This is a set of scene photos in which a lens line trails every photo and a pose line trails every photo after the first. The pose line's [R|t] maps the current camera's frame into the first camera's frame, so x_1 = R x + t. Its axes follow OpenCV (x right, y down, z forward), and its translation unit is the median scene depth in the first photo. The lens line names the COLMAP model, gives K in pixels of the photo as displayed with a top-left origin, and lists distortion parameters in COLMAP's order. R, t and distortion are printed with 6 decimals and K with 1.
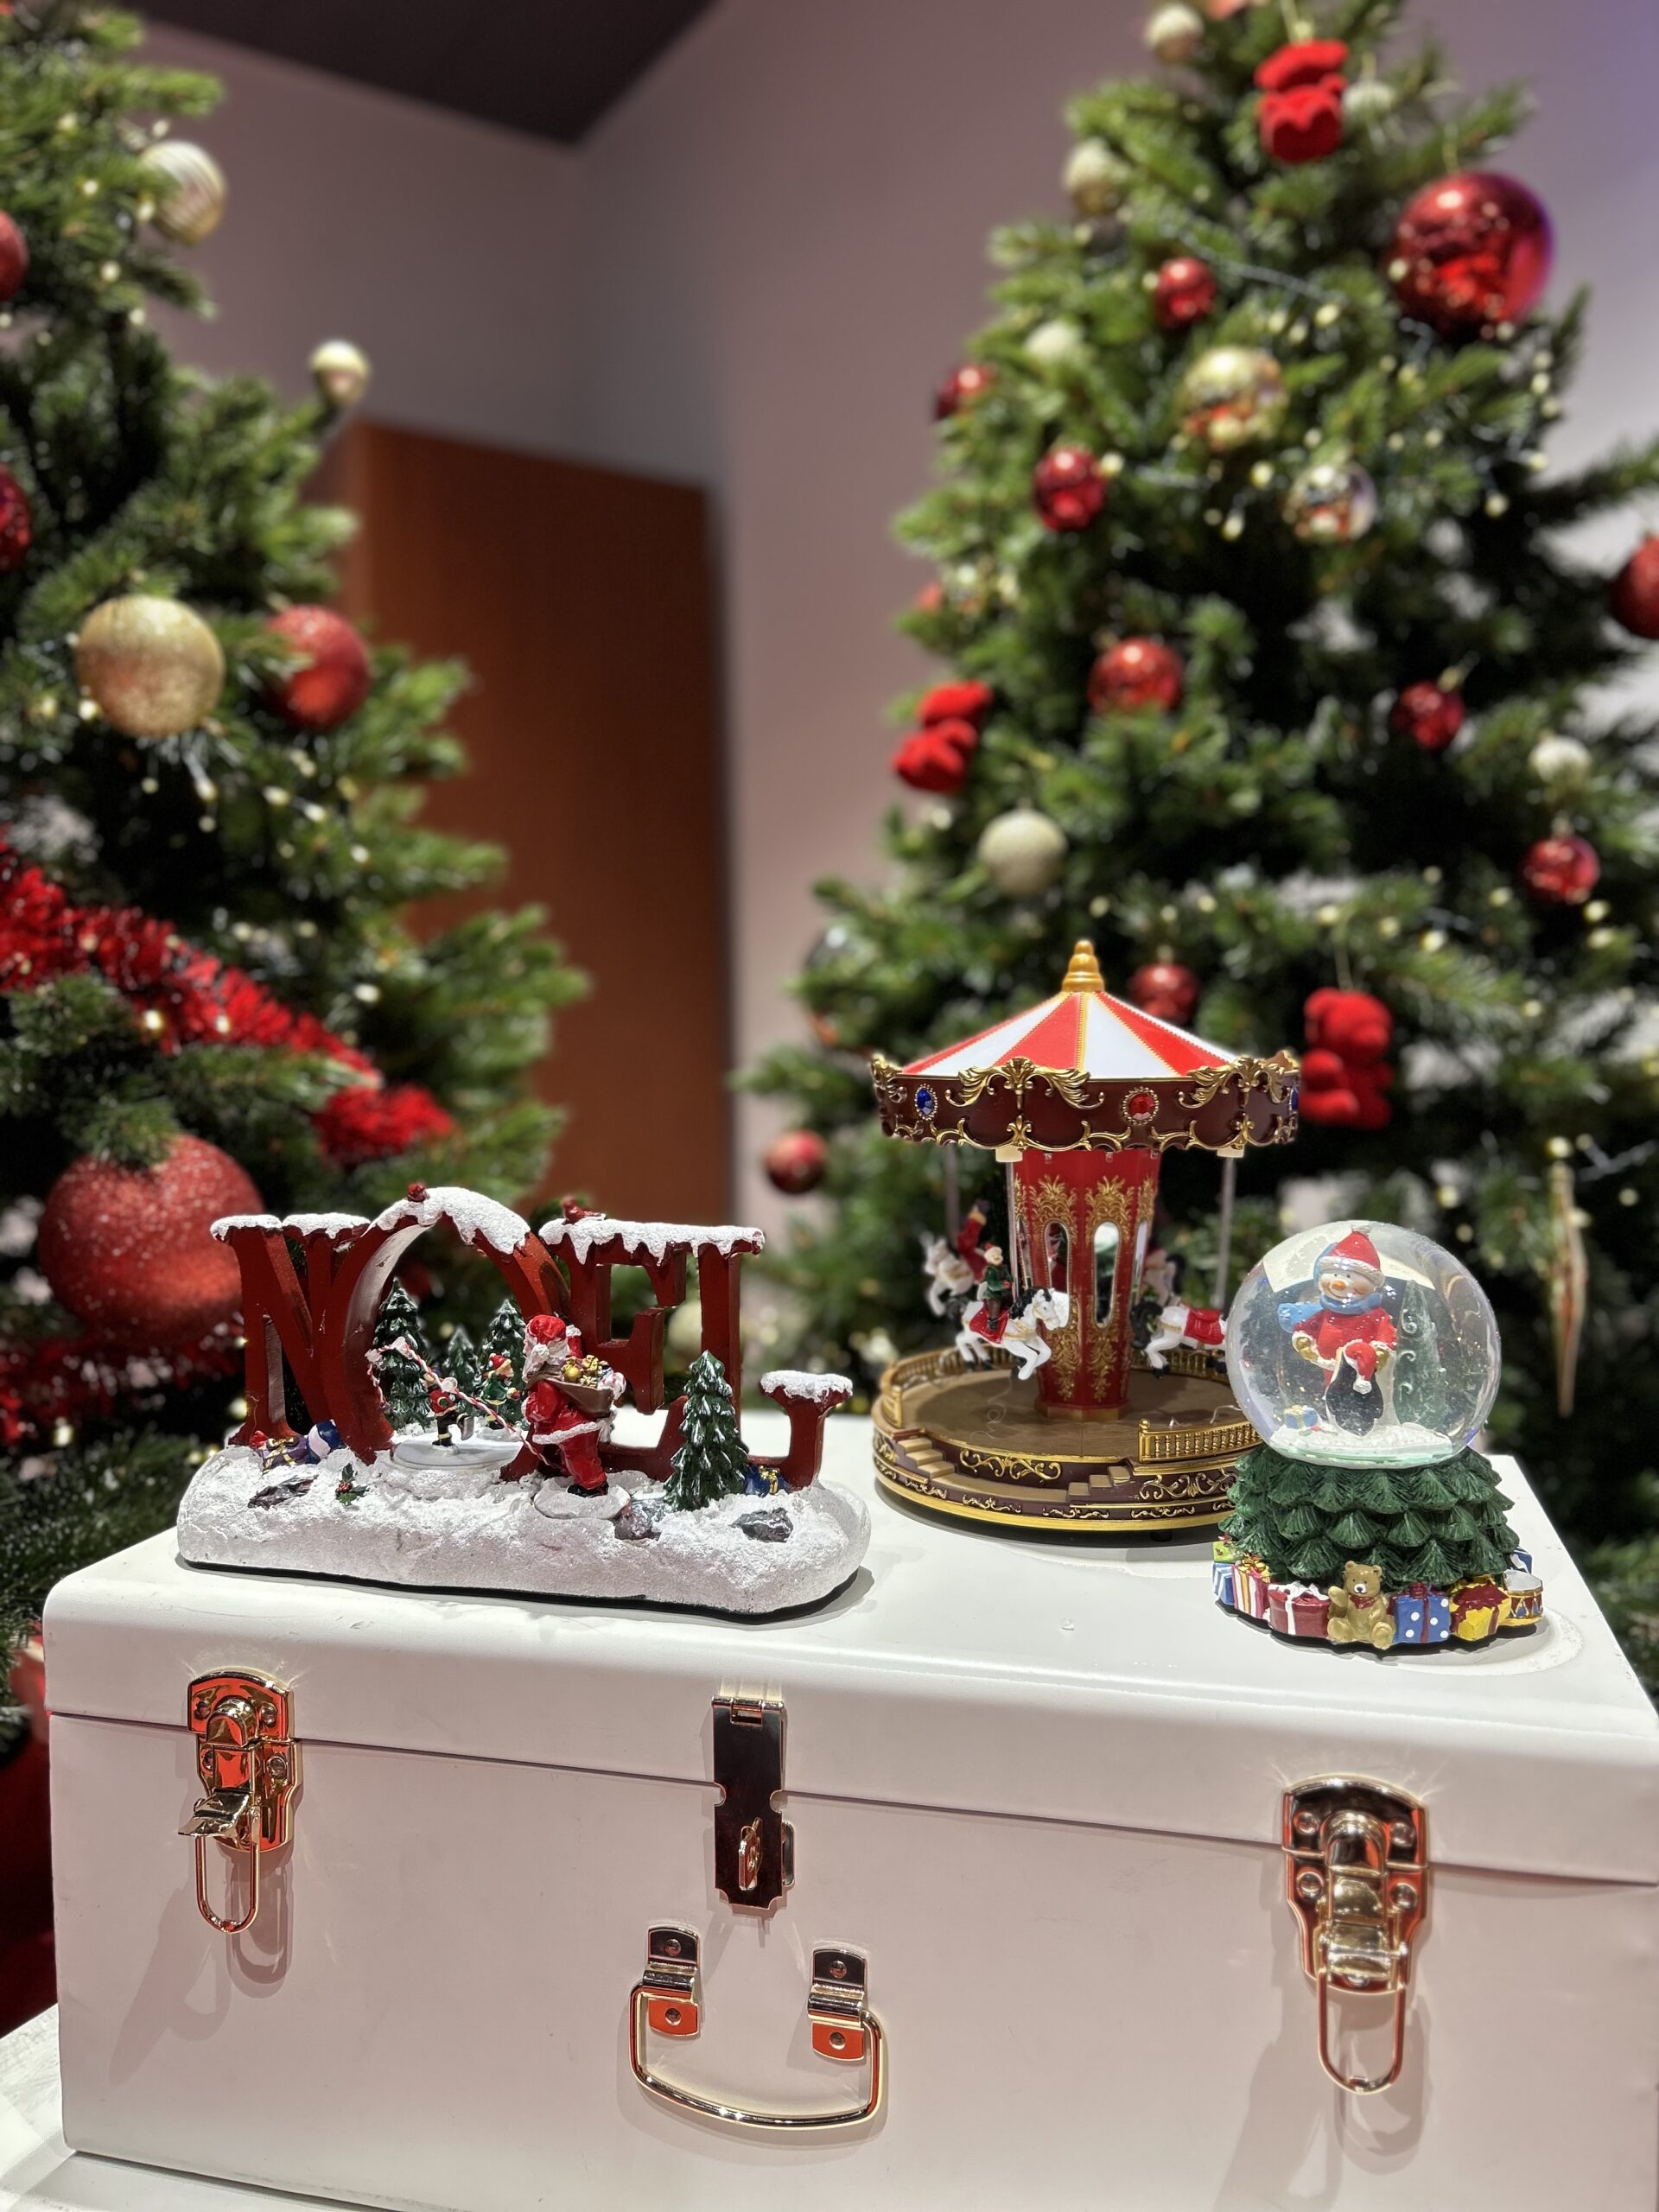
lens RADIAL K [[1682.5, 0, 827.3], [0, 1682.5, 1119.7], [0, 0, 1]] dist [0.046680, -0.056748]
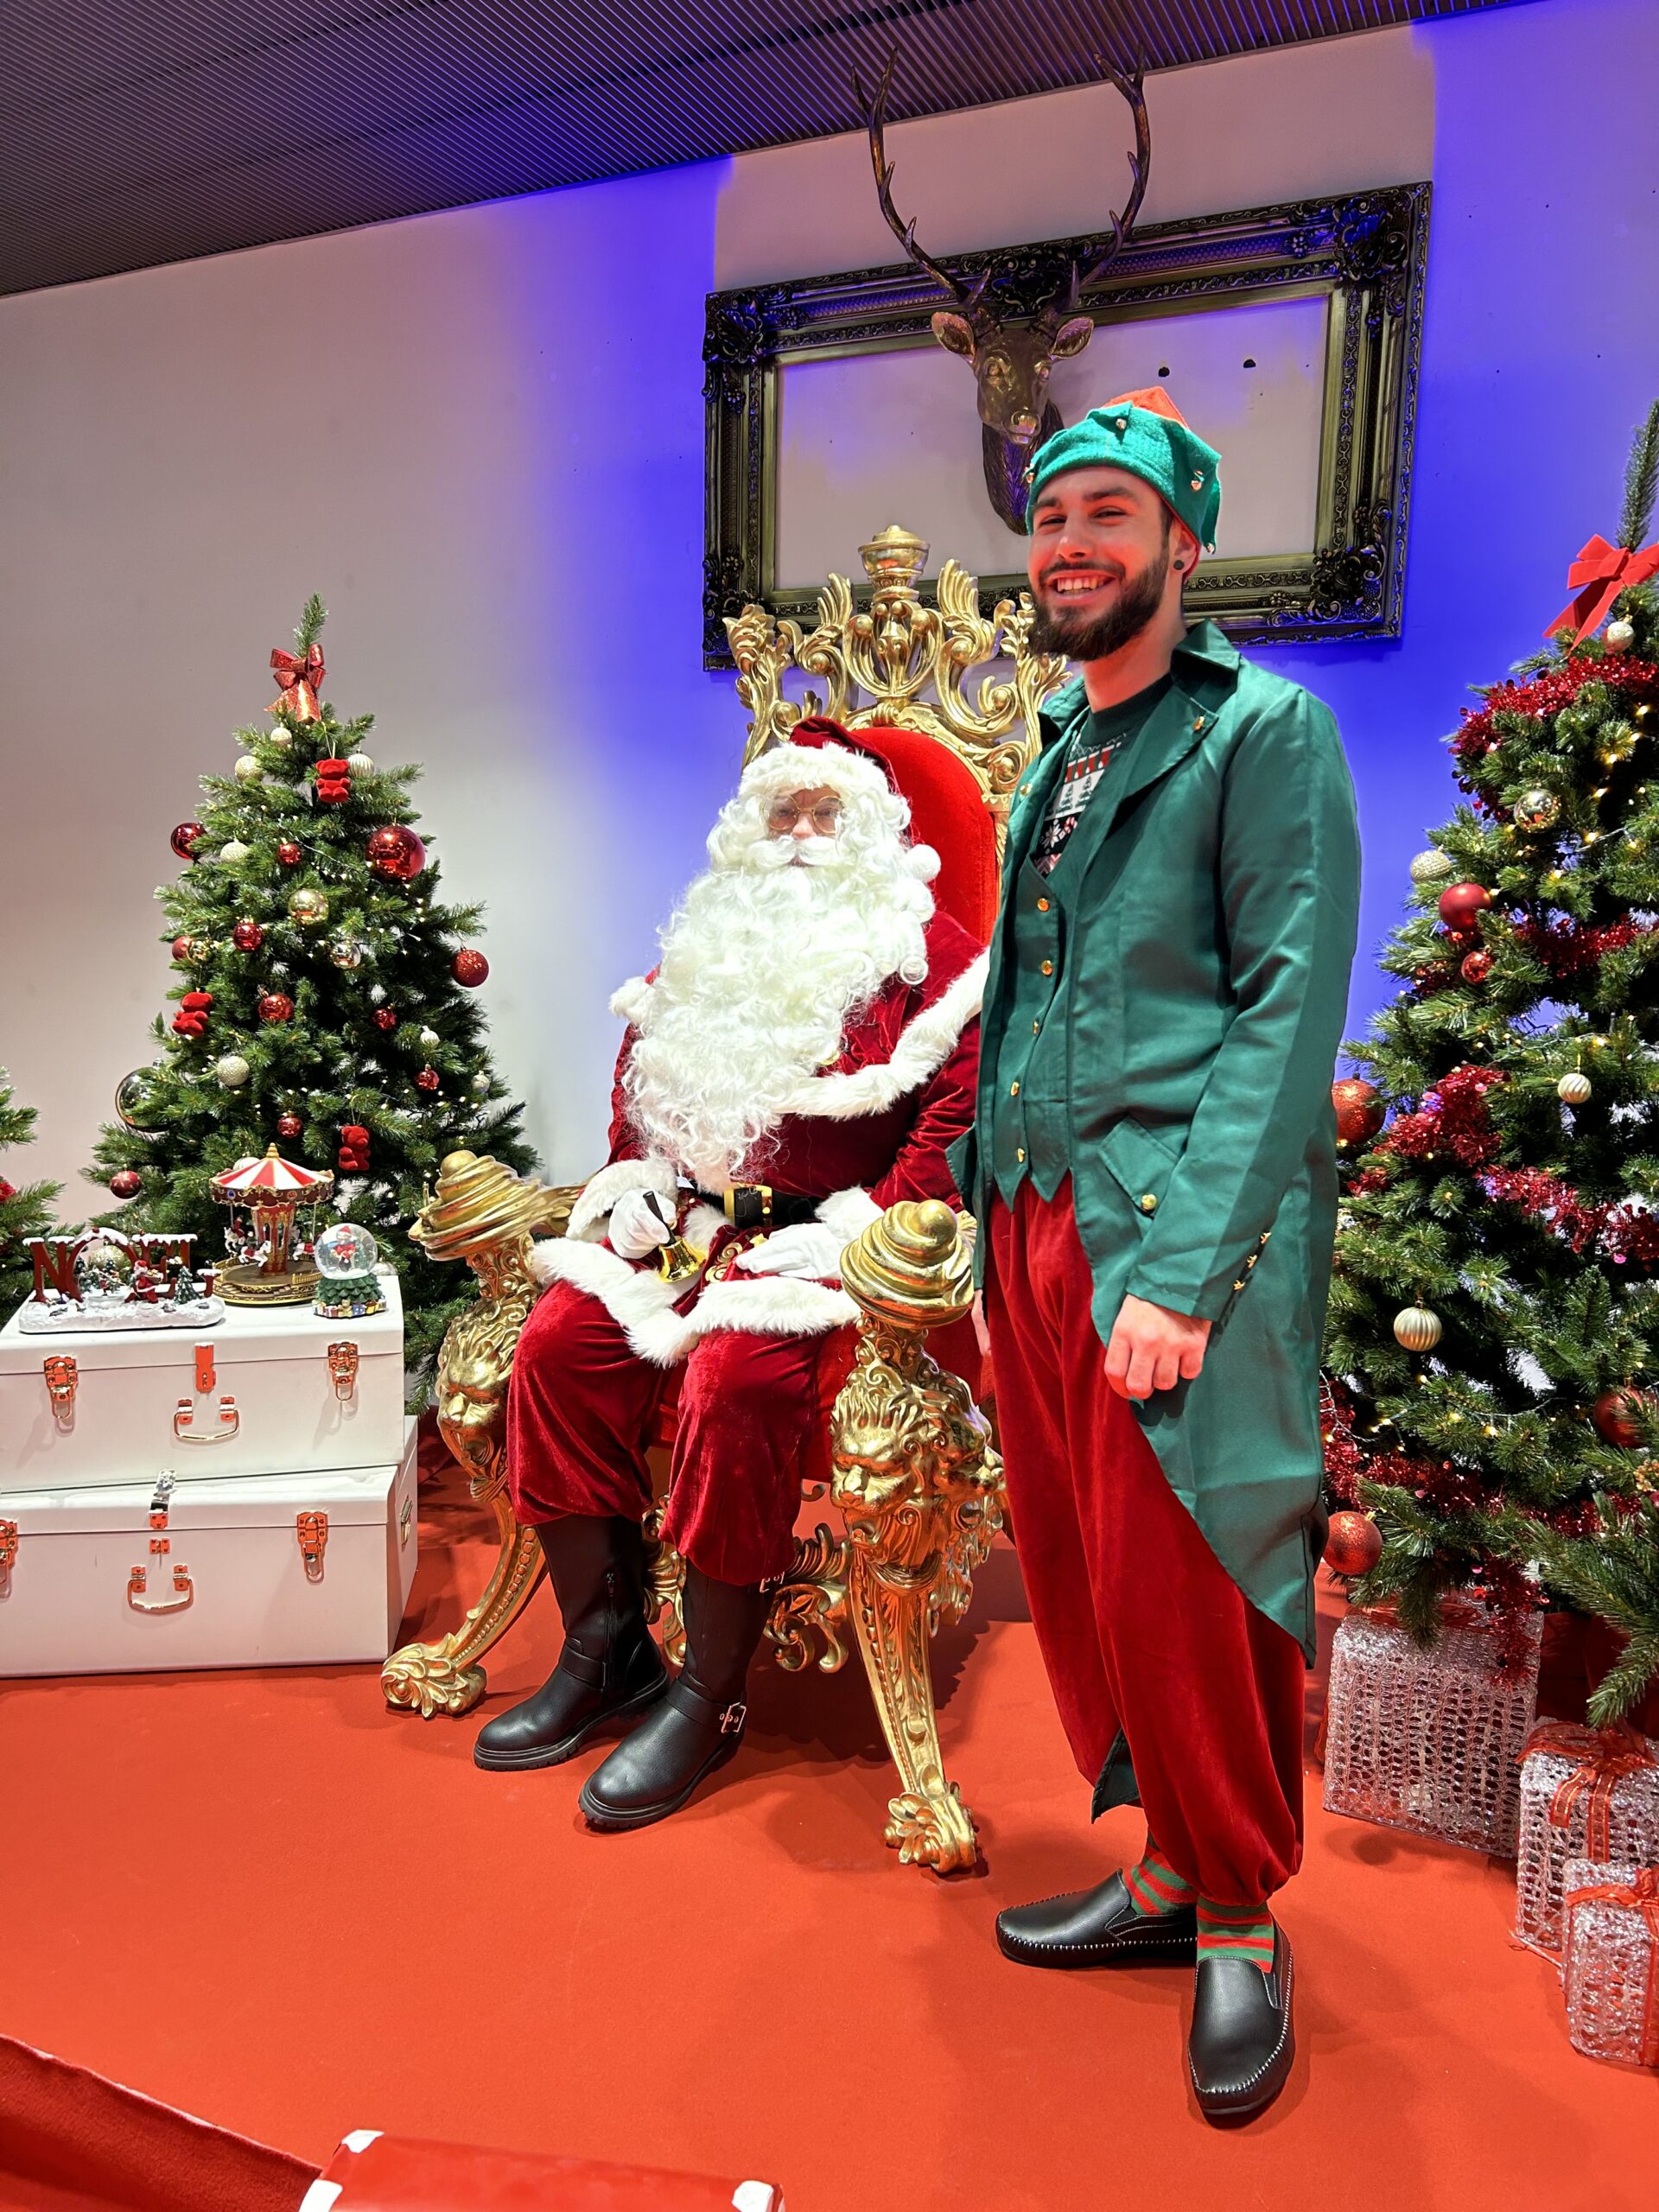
lens RADIAL K [[1682.5, 0, 832.6], [0, 1682.5, 1109.8], [0, 0, 1]] dist [0.046680, -0.056748]
pose [[0.861105, -0.032469, 0.507389, -0.766138], [-0.004023, 0.997492, 0.070659, -0.520829], [-0.508411, -0.062886, 0.858815, -3.203182]]
